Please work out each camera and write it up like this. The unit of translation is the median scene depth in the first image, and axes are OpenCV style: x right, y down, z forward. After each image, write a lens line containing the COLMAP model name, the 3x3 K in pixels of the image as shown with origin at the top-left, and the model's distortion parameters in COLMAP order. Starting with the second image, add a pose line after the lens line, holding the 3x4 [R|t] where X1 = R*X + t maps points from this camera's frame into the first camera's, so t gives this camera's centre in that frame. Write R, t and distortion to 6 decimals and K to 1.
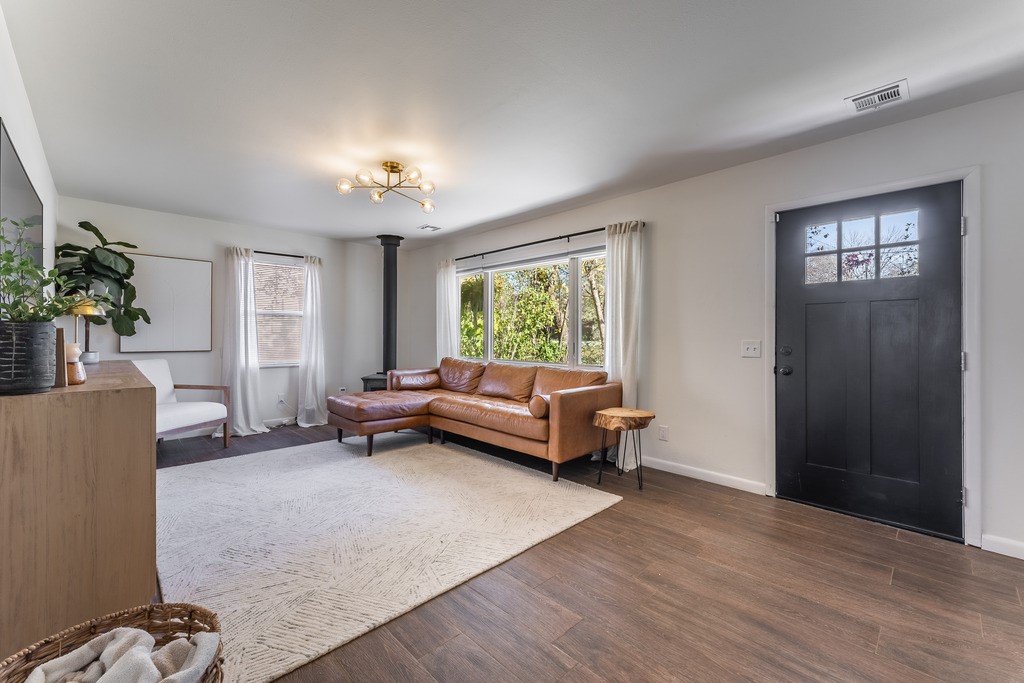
lens RADIAL K [[422.6, 0, 507.7], [0, 422.6, 336.1], [0, 0, 1]] dist [0.004326, -0.001021]
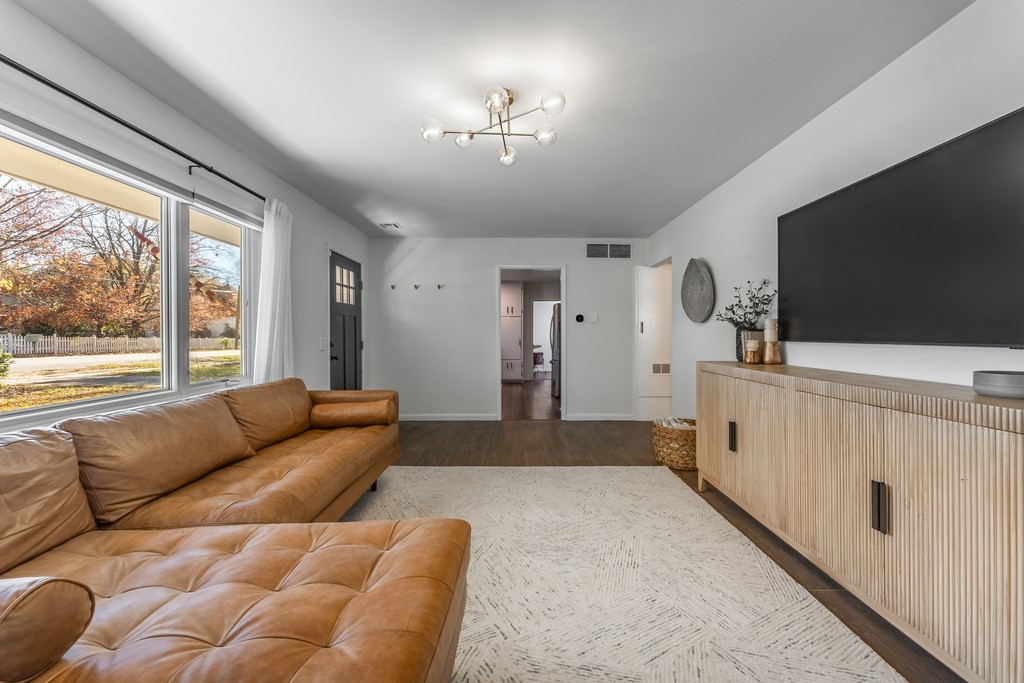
lens RADIAL K [[422.6, 0, 526.3], [0, 422.6, 333.1], [0, 0, 1]] dist [0.004326, -0.001021]
pose [[-0.741295, -0.001612, 0.671178, -0.665203], [0.001456, 0.999991, 0.004009, -0.008773], [-0.671178, 0.003949, -0.741285, 1.272681]]
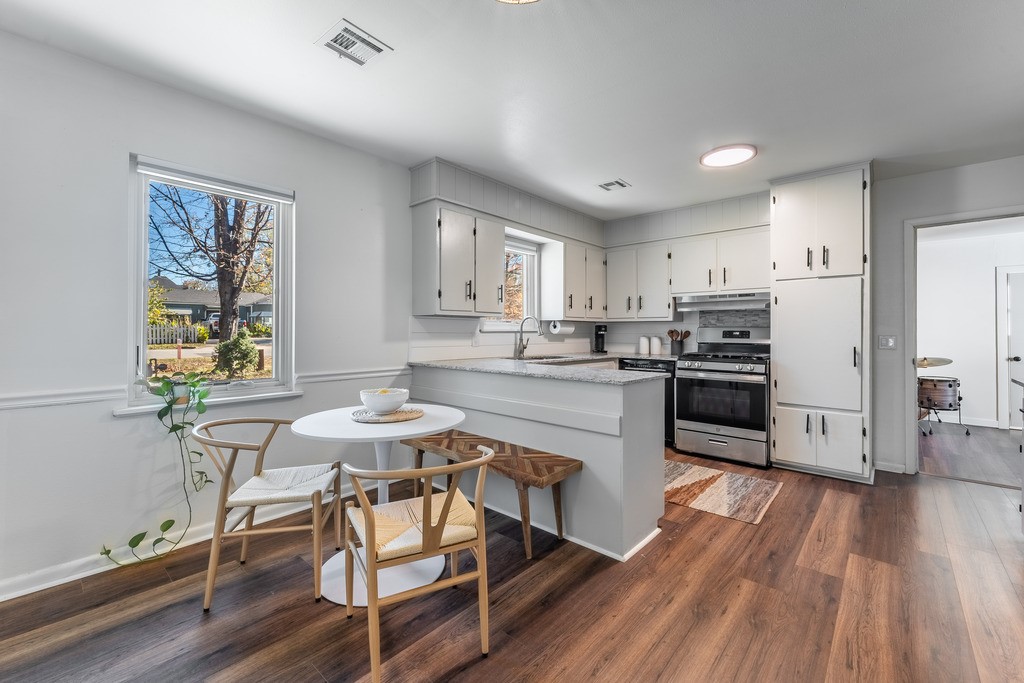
lens RADIAL K [[422.6, 0, 512.8], [0, 422.6, 334.5], [0, 0, 1]] dist [0.004326, -0.001021]
pose [[-0.069870, -0.001457, 0.997555, -0.394555], [0.004494, 0.999988, 0.001775, -0.003039], [-0.997546, 0.004607, -0.069863, 0.953501]]
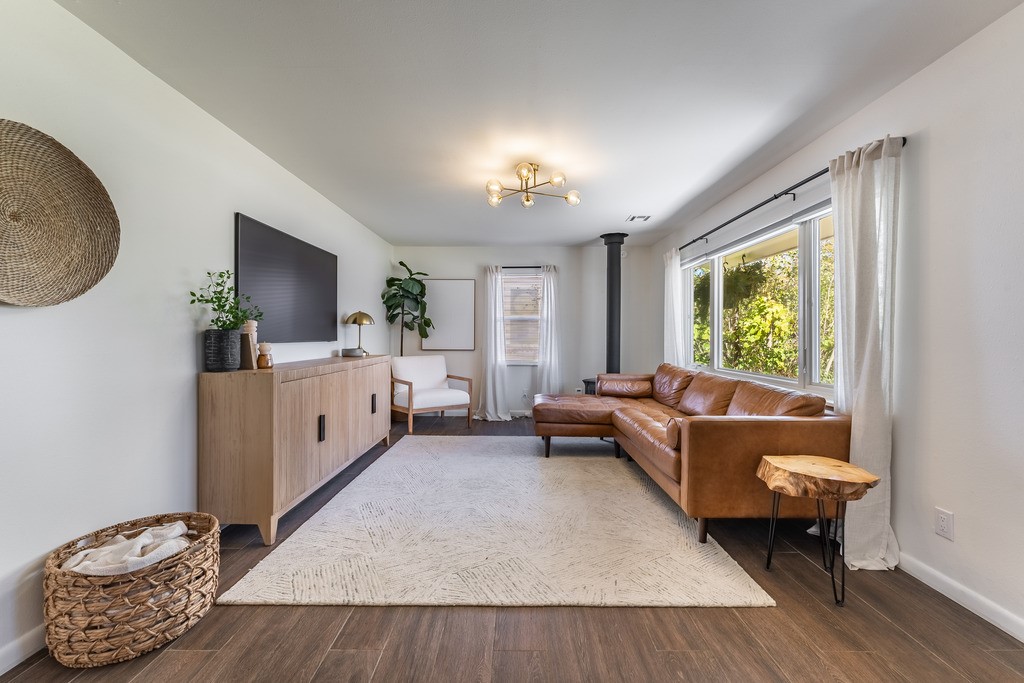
lens RADIAL K [[422.6, 0, 509.2], [0, 422.6, 335.2], [0, 0, 1]] dist [0.004326, -0.001021]
pose [[0.711982, -0.003546, -0.702189, 0.333135], [-0.002079, 0.999972, -0.007158, -0.000952], [0.702195, 0.006556, 0.711955, 0.223862]]
